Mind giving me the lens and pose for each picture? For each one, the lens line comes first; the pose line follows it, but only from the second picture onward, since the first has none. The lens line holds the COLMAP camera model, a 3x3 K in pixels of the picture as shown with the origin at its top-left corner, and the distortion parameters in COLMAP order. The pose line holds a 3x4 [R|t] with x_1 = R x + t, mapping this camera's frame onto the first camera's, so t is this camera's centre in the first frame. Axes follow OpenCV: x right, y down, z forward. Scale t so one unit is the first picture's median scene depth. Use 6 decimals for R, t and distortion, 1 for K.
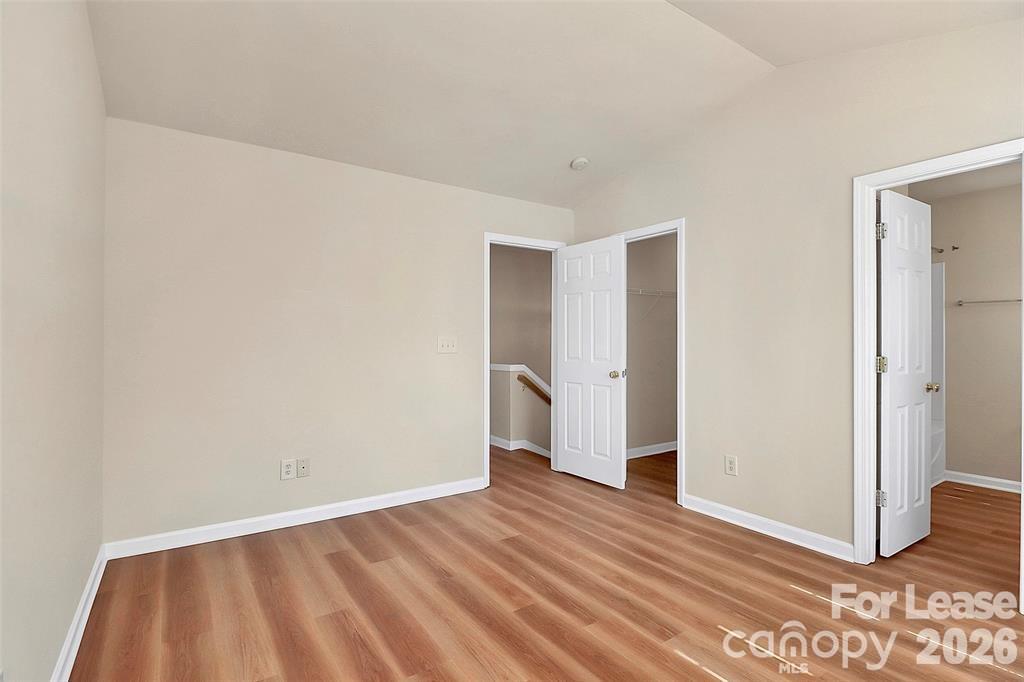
lens RADIAL K [[494.6, 0, 512.0], [0, 494.6, 341.0], [0, 0, 1]] dist [-0.003109, -0.011272]
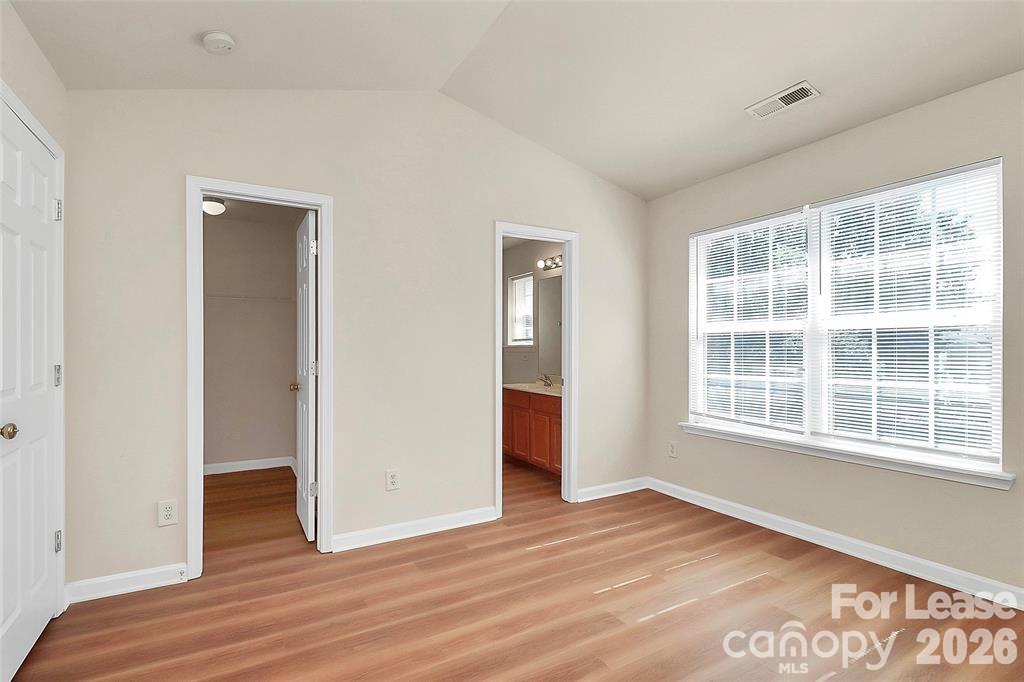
lens RADIAL K [[486.6, 0, 511.0], [0, 486.6, 349.7], [0, 0, 1]] dist [-0.002023, -0.000400]
pose [[0.064603, 0.000794, 0.997911, -0.527453], [0.003647, 0.999993, -0.001032, 0.007027], [-0.997904, 0.003706, 0.064599, 0.808322]]
